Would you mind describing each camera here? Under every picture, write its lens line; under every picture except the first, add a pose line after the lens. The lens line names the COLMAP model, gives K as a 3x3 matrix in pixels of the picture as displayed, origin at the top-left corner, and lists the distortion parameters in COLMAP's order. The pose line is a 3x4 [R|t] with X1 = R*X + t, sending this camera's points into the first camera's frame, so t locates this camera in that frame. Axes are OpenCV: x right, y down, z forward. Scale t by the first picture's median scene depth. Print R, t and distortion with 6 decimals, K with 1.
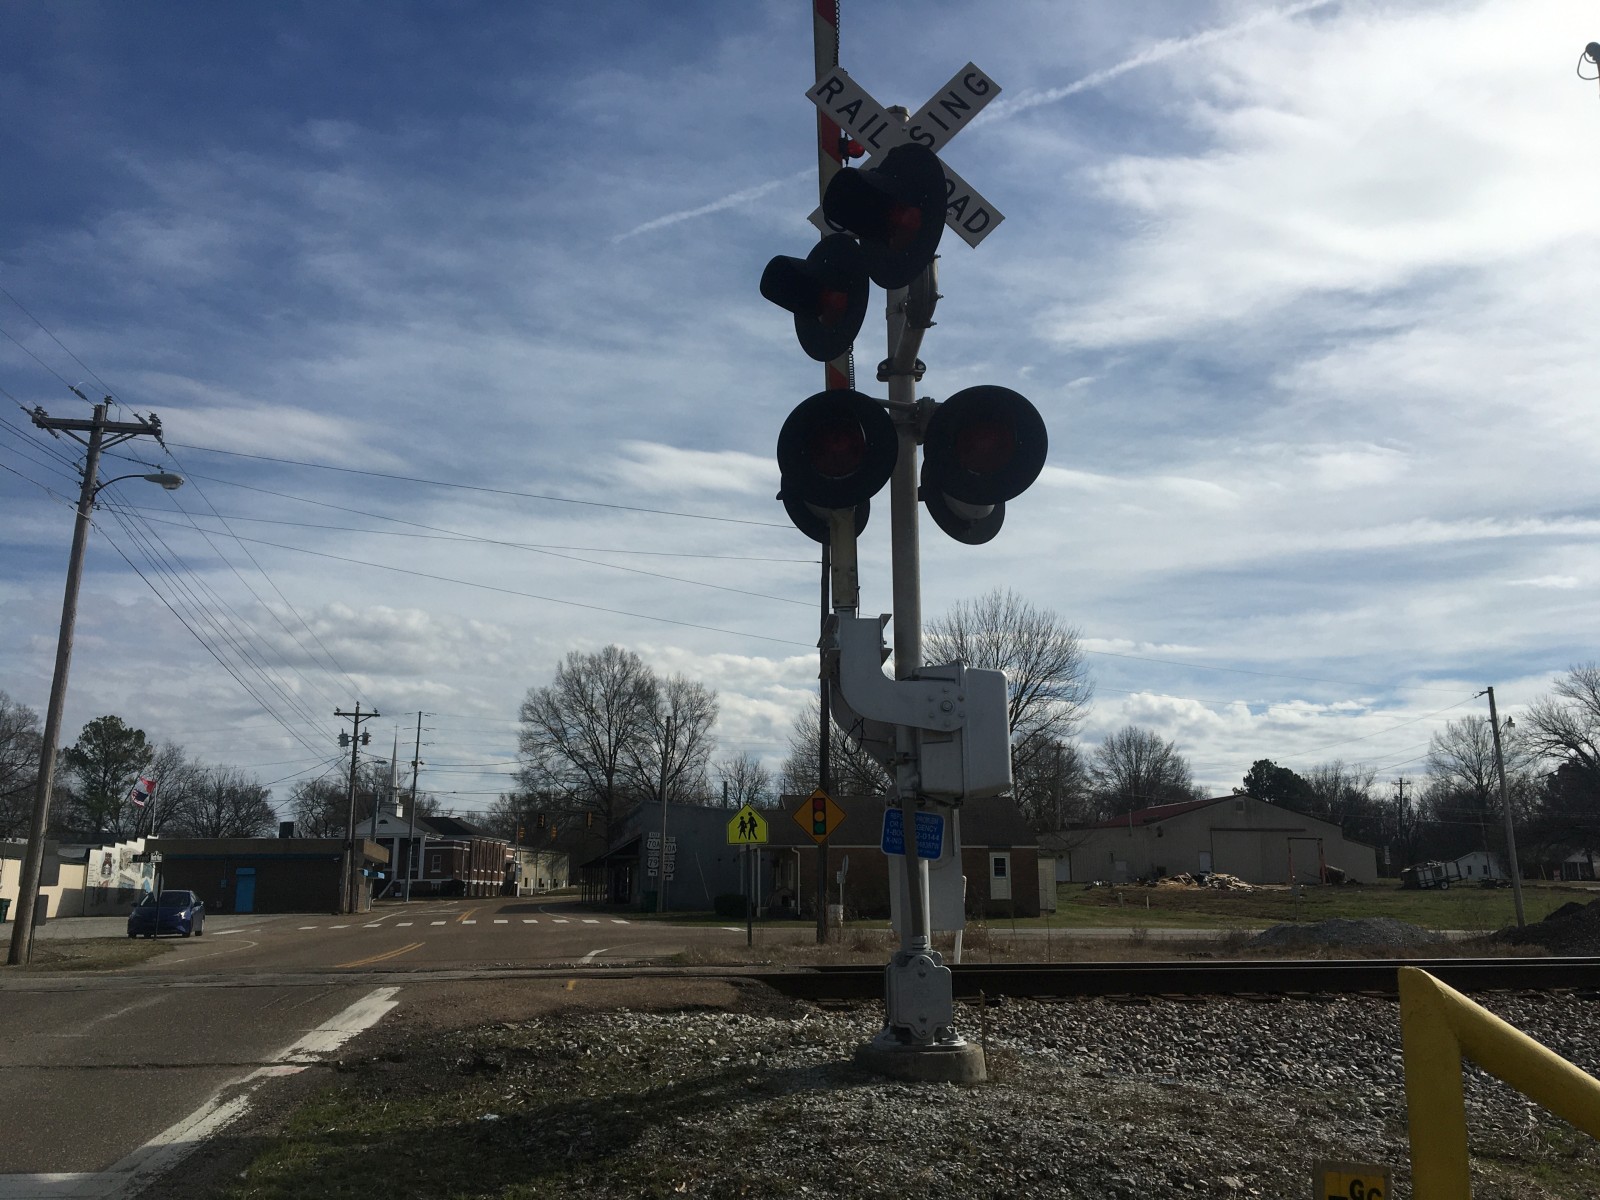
lens RADIAL K [[1373.4, 0, 766.9], [0, 1373.4, 586.2], [0, 0, 1]] dist [0.144001, -0.286265]
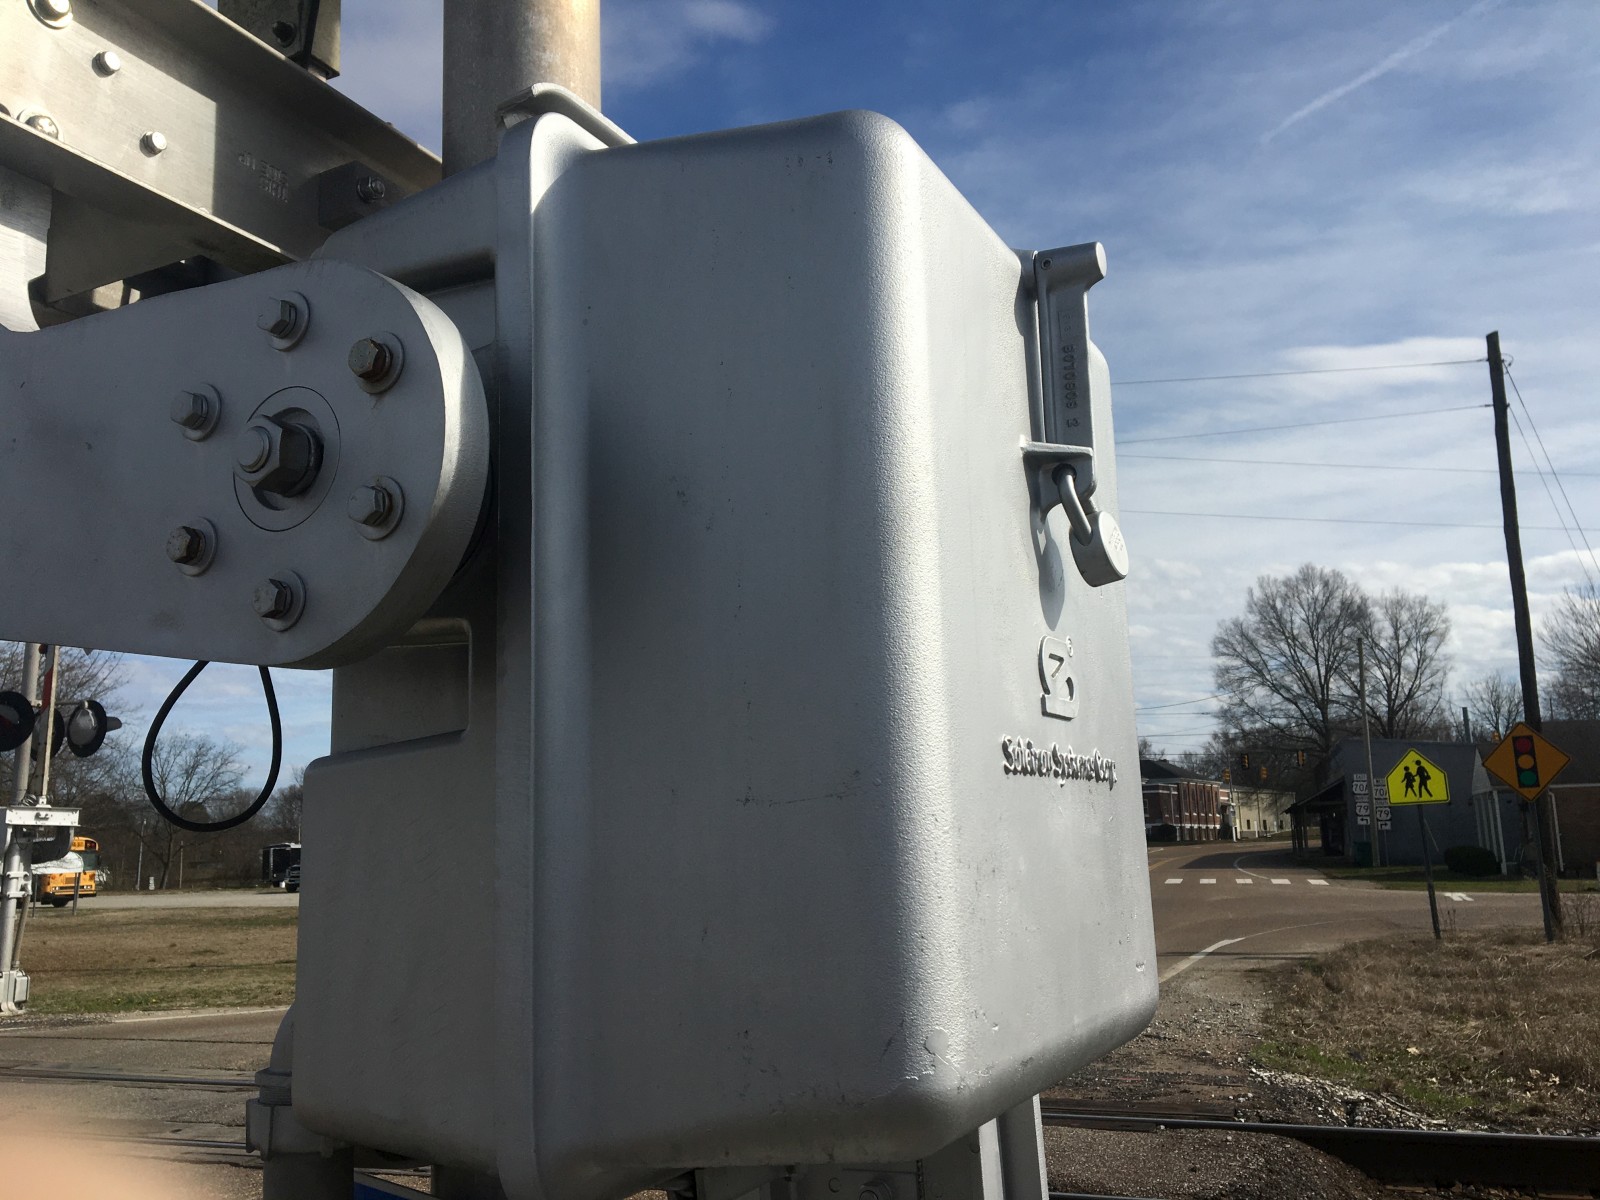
lens RADIAL K [[1318.3, 0, 796.4], [0, 1318.3, 537.6], [0, 0, 1]] dist [0.052279, -0.072295]
pose [[0.869354, -0.128229, -0.477265, 0.053560], [0.129472, 0.991115, -0.030450, 0.025338], [0.476929, -0.035321, 0.878232, 0.225627]]
